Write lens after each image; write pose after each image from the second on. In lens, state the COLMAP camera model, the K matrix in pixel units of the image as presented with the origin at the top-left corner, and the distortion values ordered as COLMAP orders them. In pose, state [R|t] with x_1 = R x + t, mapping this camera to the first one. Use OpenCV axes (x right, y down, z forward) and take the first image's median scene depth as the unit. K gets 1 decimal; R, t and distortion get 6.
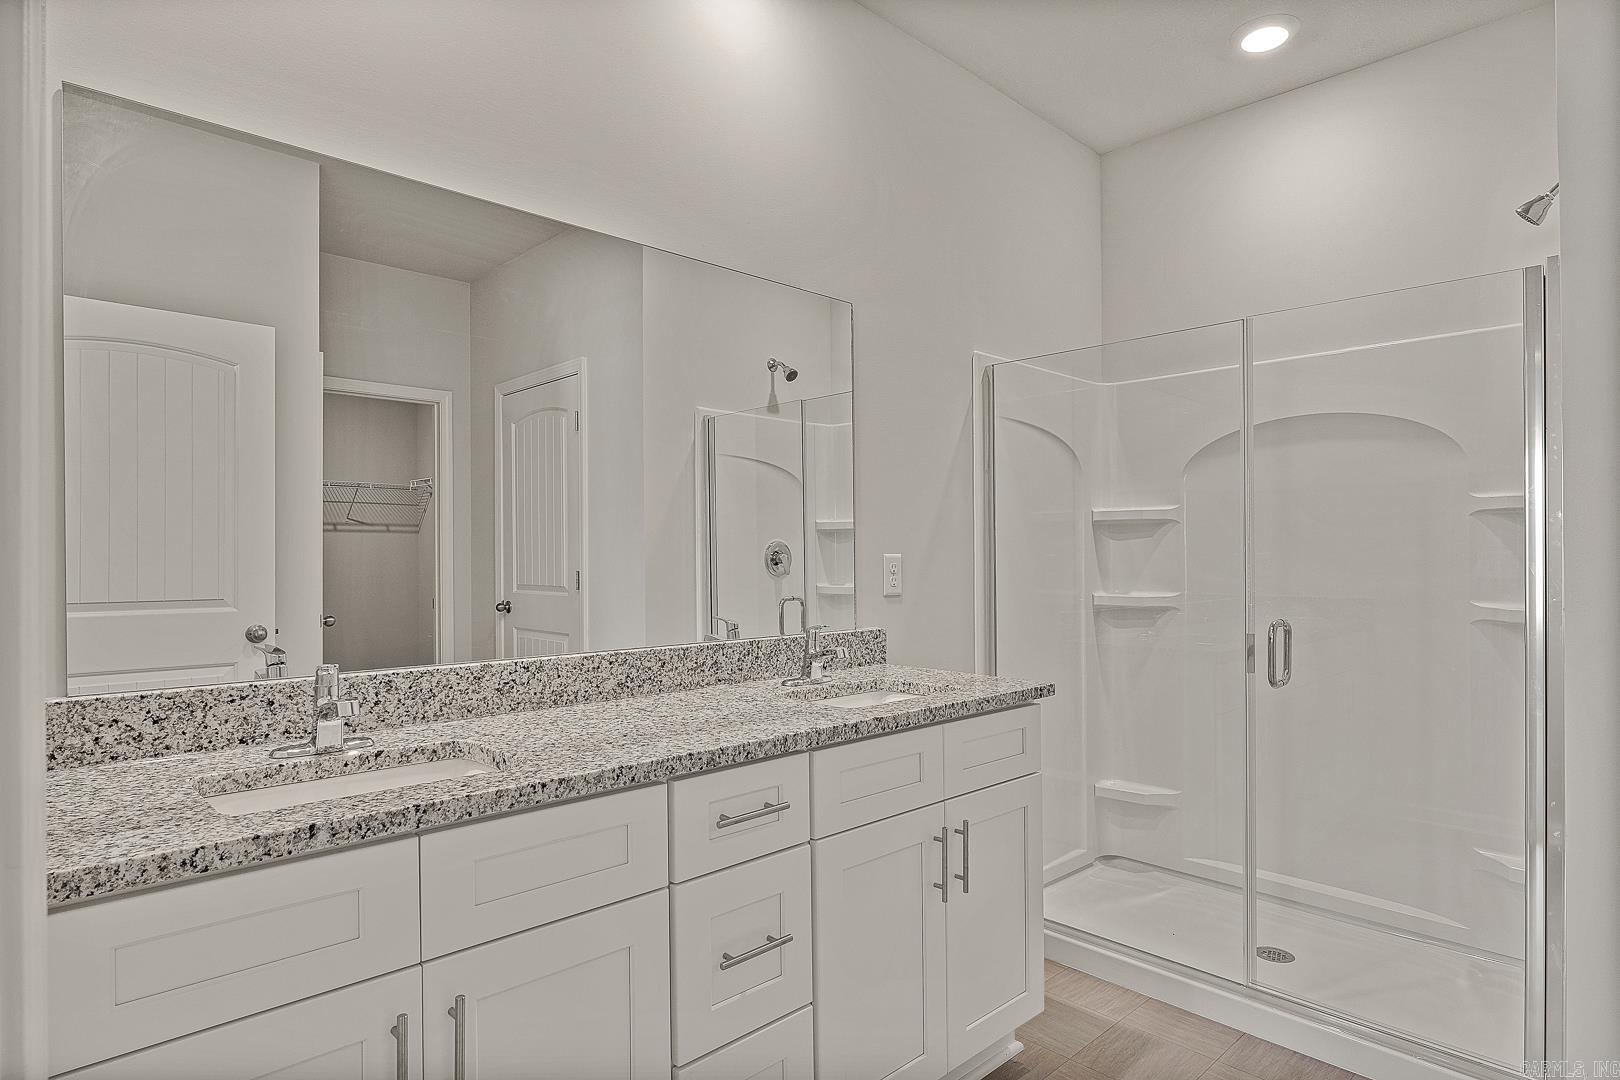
lens RADIAL K [[912.8, 0, 801.8], [0, 912.8, 538.6], [0, 0, 1]] dist [0.002125, -0.000494]
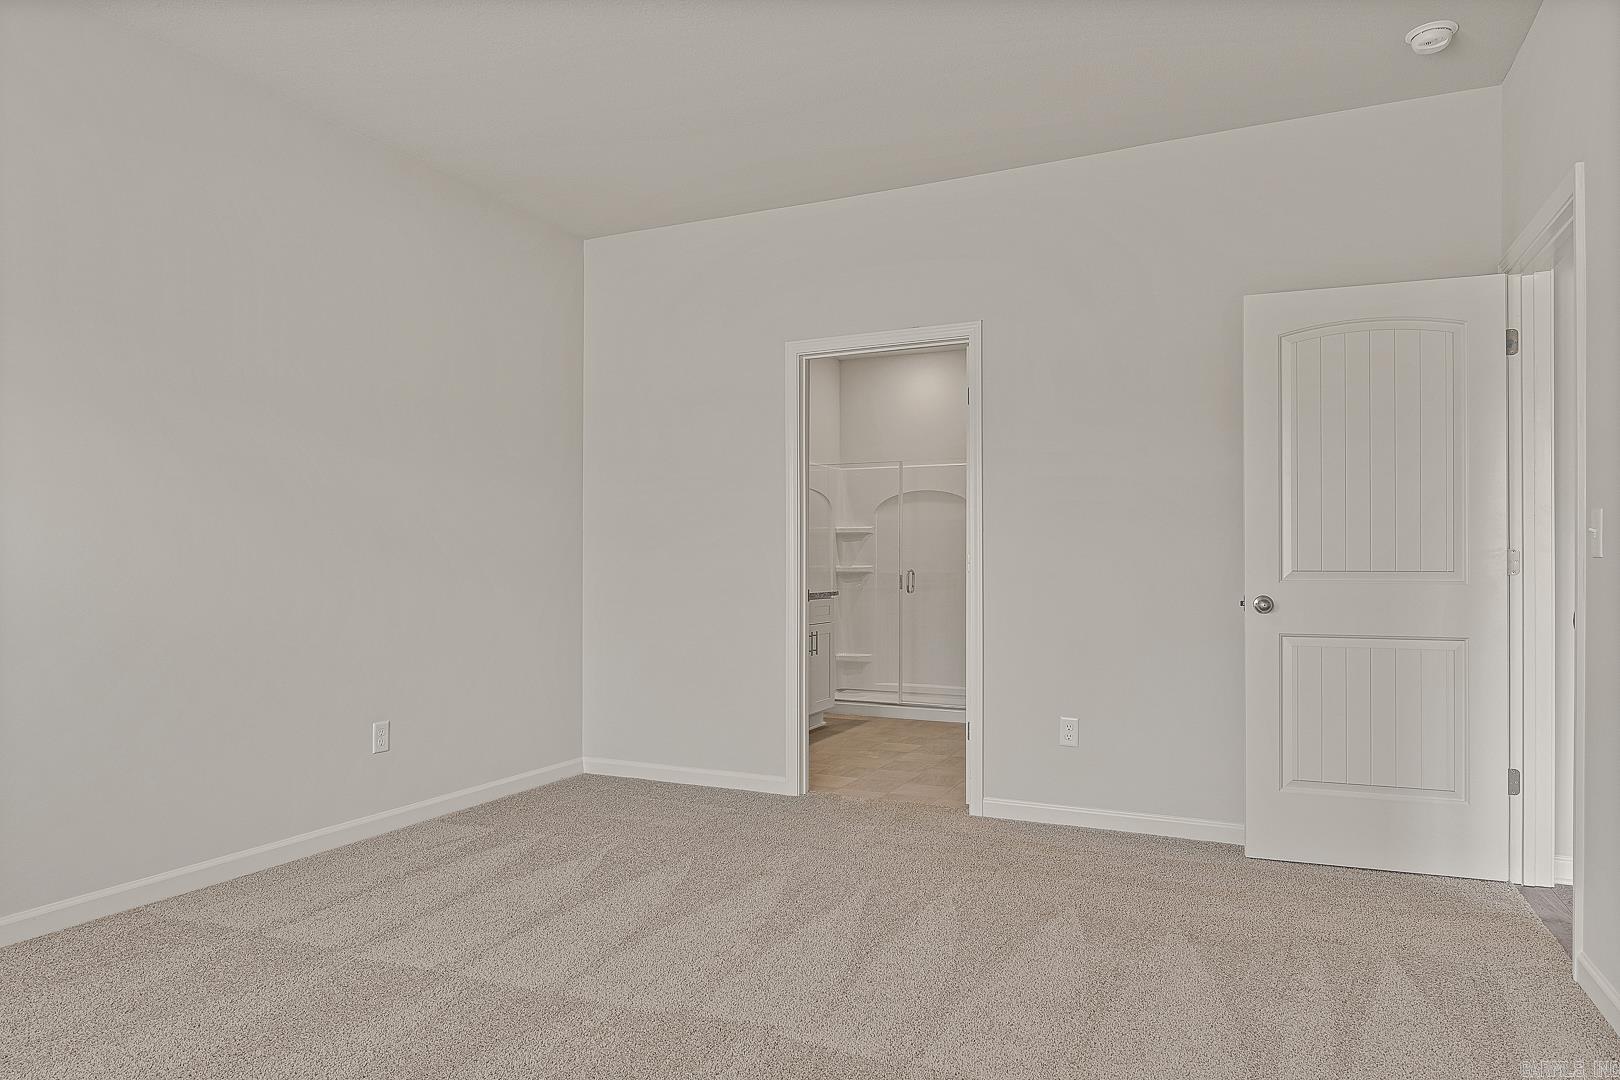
lens RADIAL K [[980.5, 0, 812.4], [0, 980.5, 547.1], [0, 0, 1]] dist [0.000149, 0.000001]
pose [[0.933856, 0.012188, 0.357442, -0.569051], [-0.011044, 0.999925, -0.005243, 0.027605], [-0.357479, 0.000948, 0.933921, -1.159093]]
